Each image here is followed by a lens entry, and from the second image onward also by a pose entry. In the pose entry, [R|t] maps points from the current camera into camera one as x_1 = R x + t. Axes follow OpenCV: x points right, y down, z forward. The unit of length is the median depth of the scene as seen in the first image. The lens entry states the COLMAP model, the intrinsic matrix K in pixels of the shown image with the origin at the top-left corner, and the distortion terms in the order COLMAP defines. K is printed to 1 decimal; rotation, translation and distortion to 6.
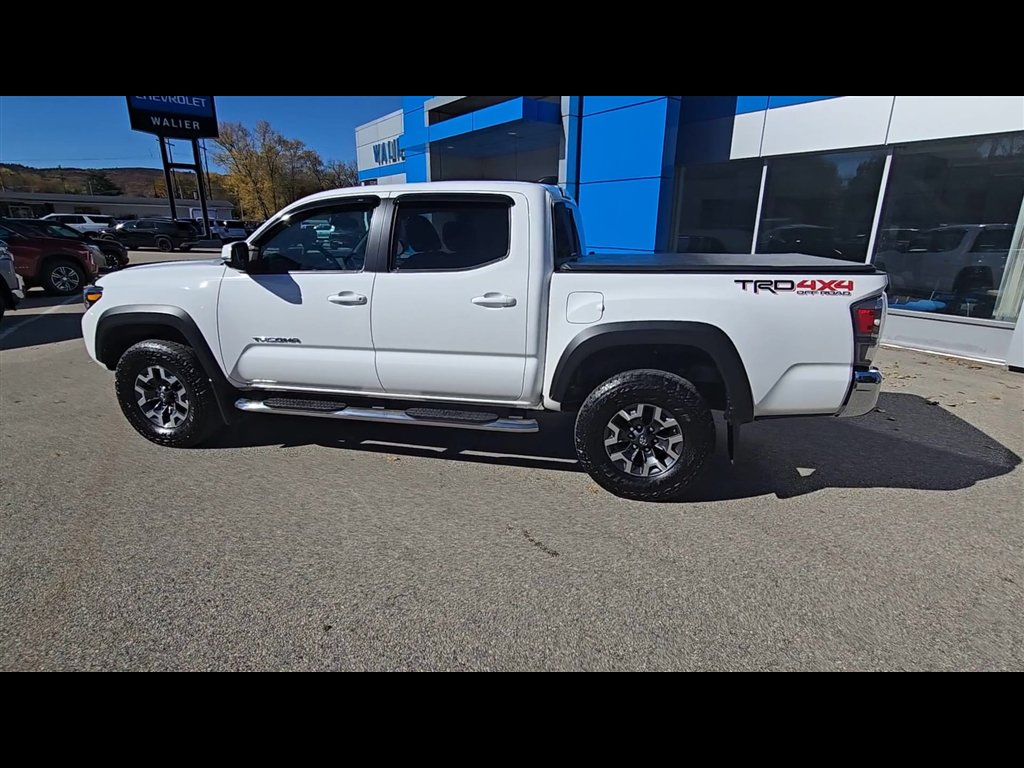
lens RADIAL K [[514.1, 0, 519.9], [0, 514.1, 382.1], [0, 0, 1]] dist [0.004523, -0.000593]
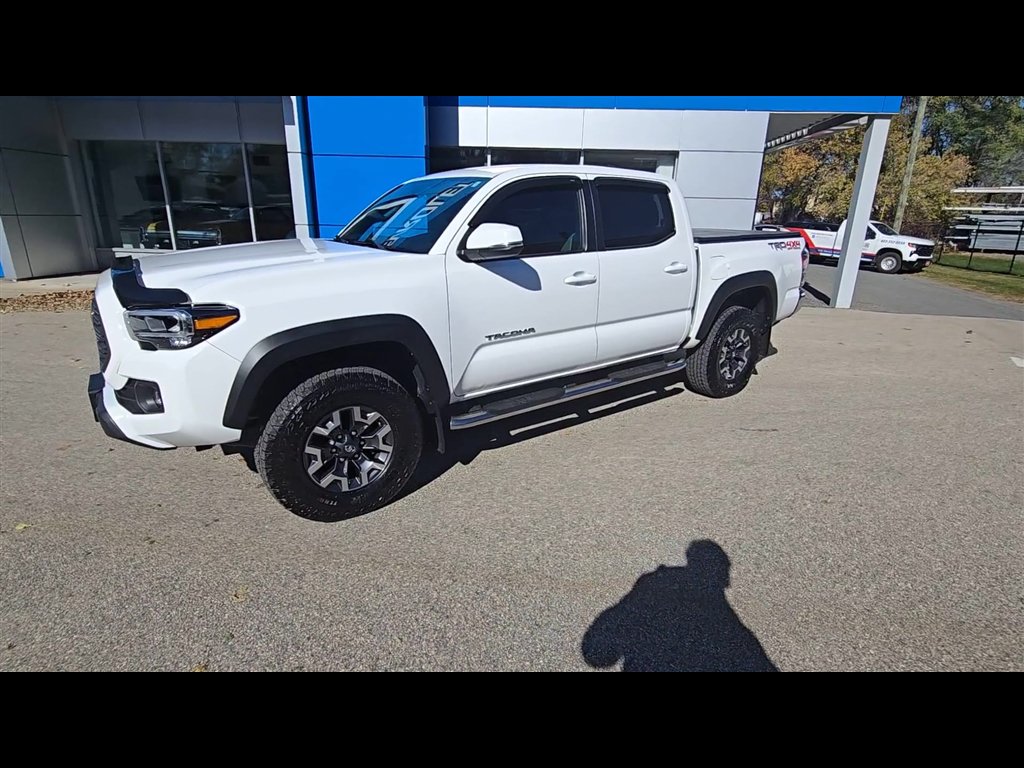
lens RADIAL K [[526.4, 0, 522.7], [0, 526.4, 389.0], [0, 0, 1]] dist [0.001418, -0.000503]
pose [[0.649062, -0.238572, 0.722359, -1.211000], [0.205357, 0.969249, 0.135593, -0.115427], [-0.732494, 0.060333, 0.678095, 0.389200]]
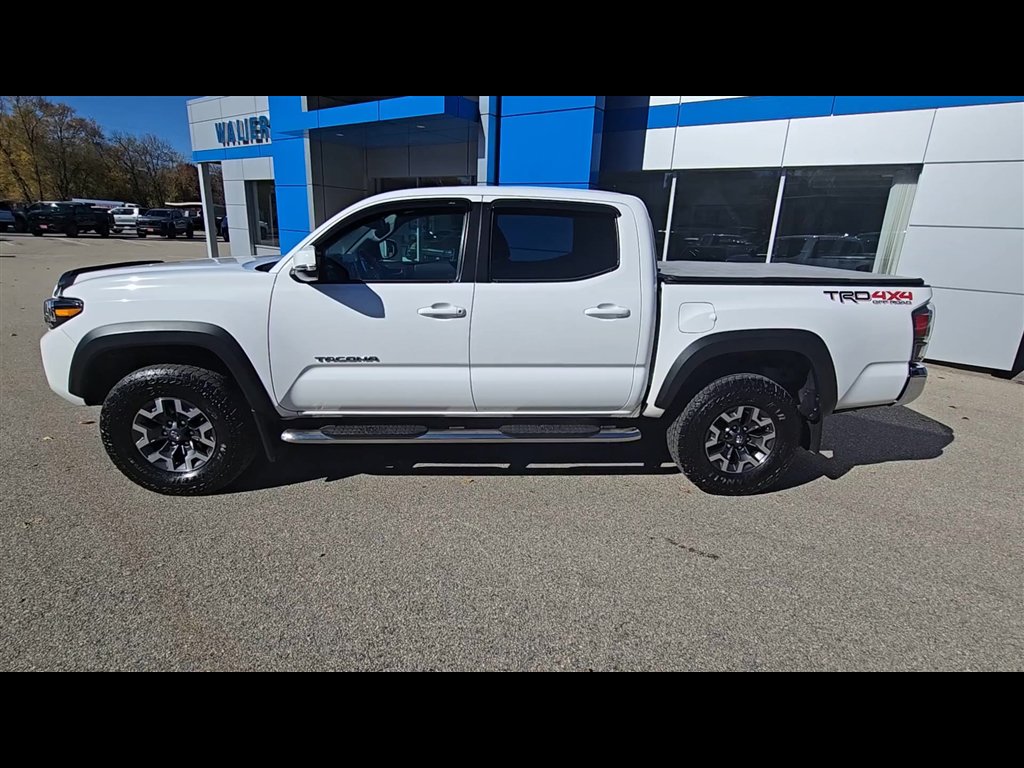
lens RADIAL K [[514.1, 0, 519.9], [0, 514.1, 382.1], [0, 0, 1]] dist [0.004523, -0.000593]
pose [[0.958470, -0.054308, 0.279975, -0.463472], [0.052132, 0.998524, 0.015217, -0.043867], [-0.280388, 0.000010, 0.959887, 0.089912]]
